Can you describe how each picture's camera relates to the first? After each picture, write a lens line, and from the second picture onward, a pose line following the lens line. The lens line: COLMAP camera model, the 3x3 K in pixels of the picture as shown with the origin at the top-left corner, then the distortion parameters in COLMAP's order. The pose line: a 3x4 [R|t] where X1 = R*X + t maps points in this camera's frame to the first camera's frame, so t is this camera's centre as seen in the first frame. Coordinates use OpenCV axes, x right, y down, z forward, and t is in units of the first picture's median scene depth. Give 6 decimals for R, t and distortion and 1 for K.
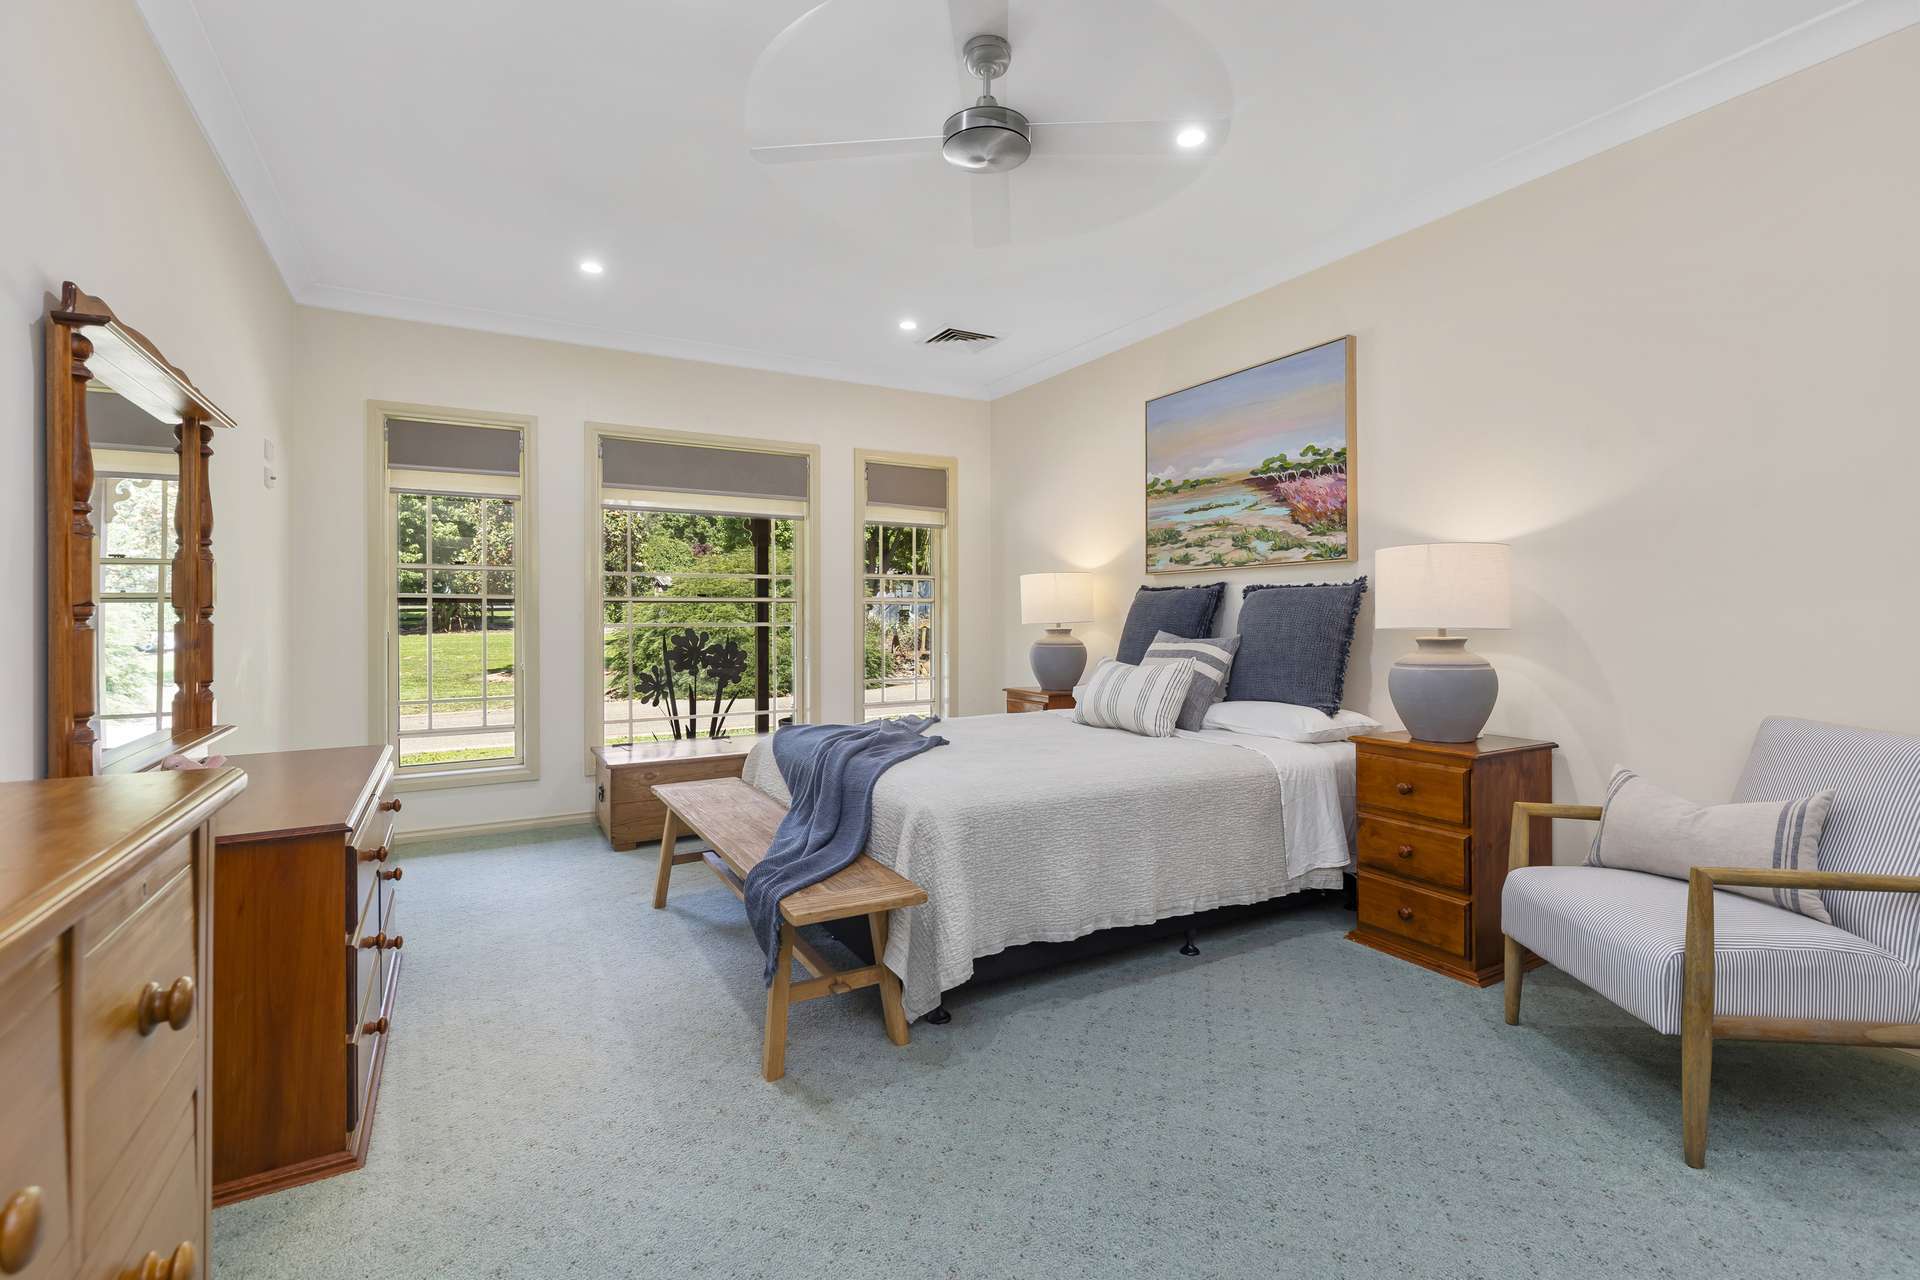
lens RADIAL K [[871.8, 0, 983.6], [0, 871.8, 615.0], [0, 0, 1]] dist [0.022916, -0.015690]
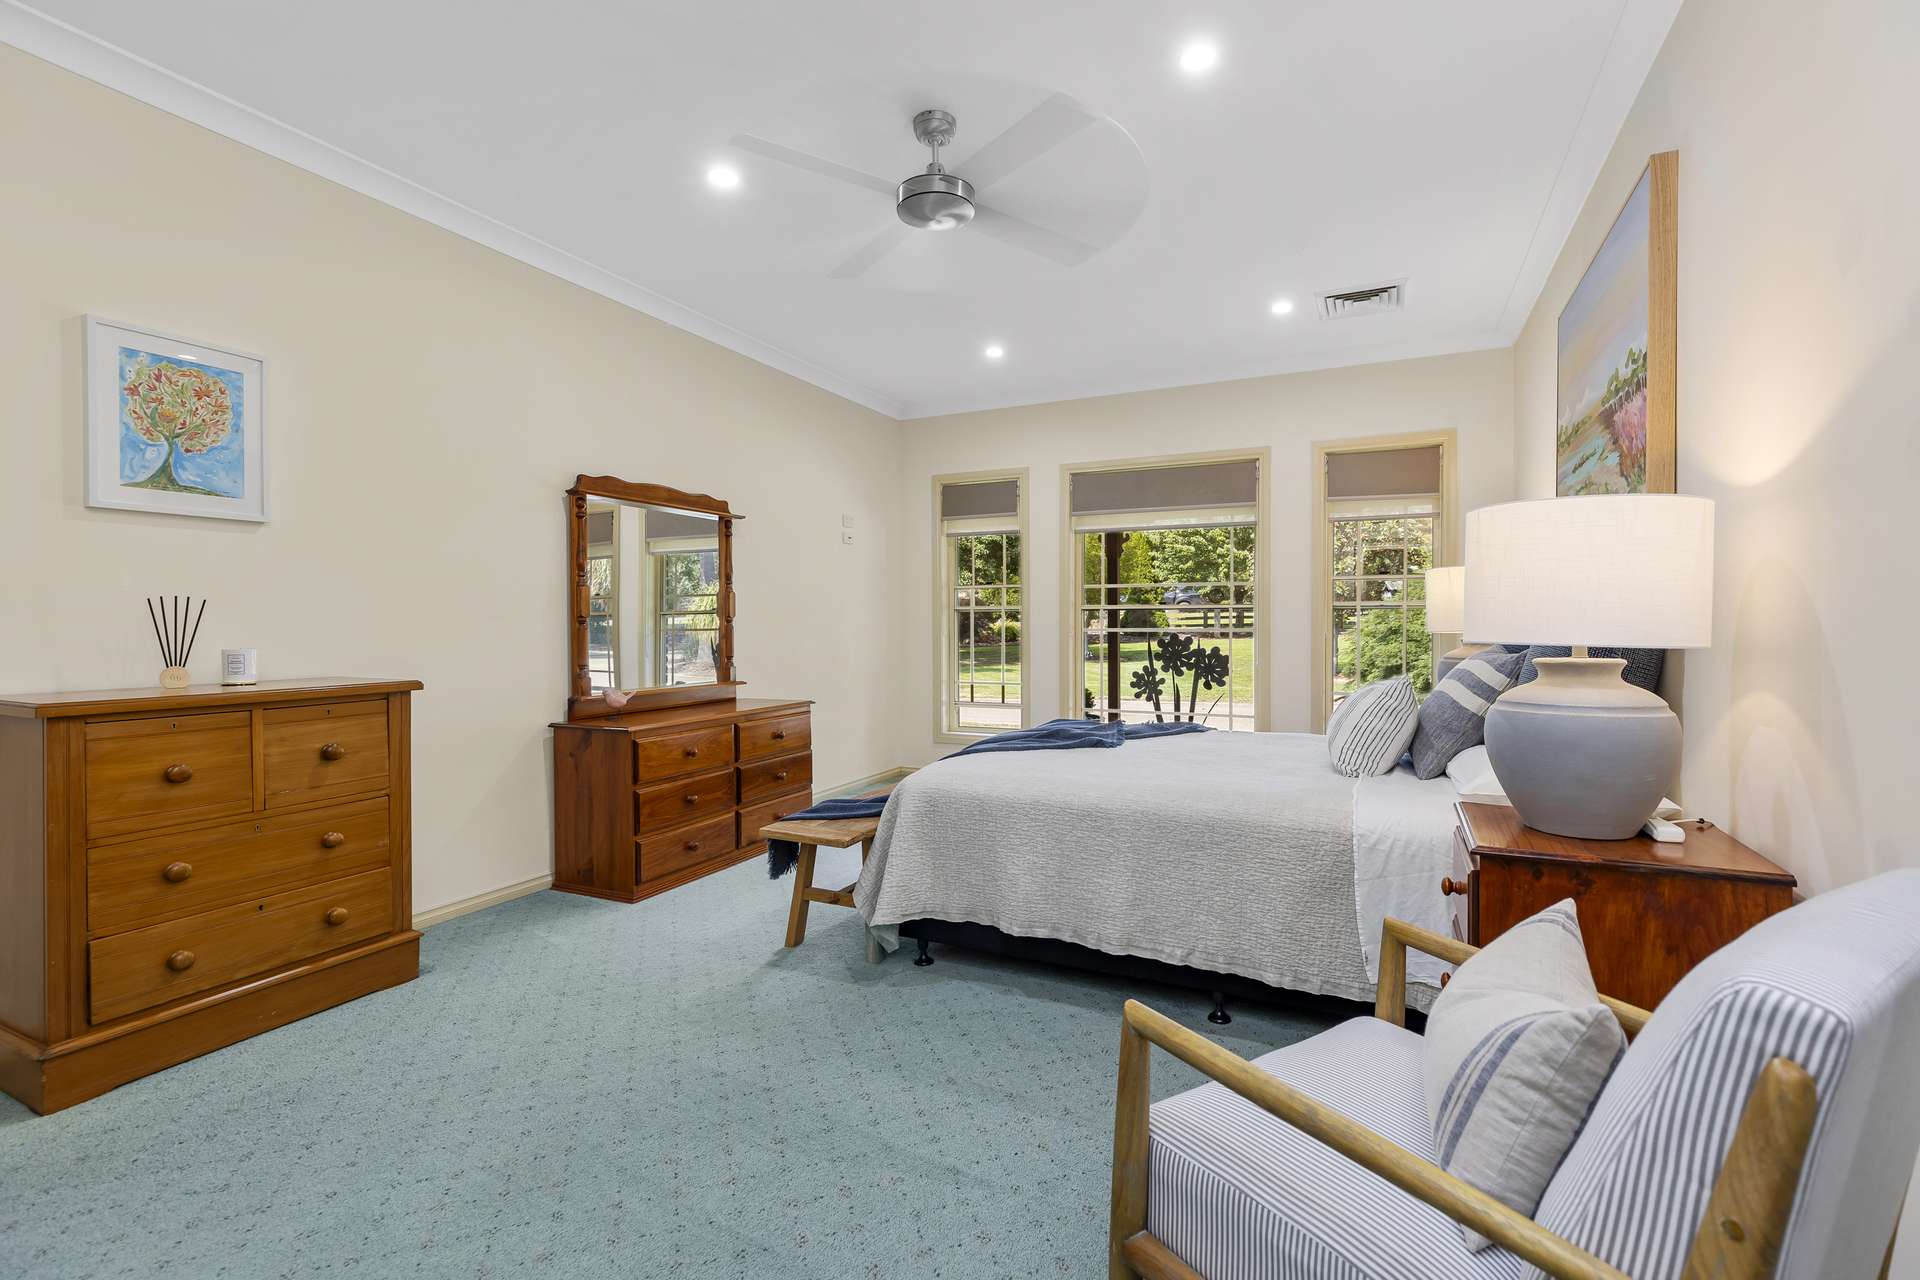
lens RADIAL K [[866.8, 0, 961.6], [0, 866.8, 630.7], [0, 0, 1]] dist [0.007298, -0.000434]
pose [[0.558530, 0.009131, -0.829434, 0.627277], [0.000723, 0.999934, 0.011495, -0.000499], [0.829484, -0.007020, 0.558486, 0.258748]]
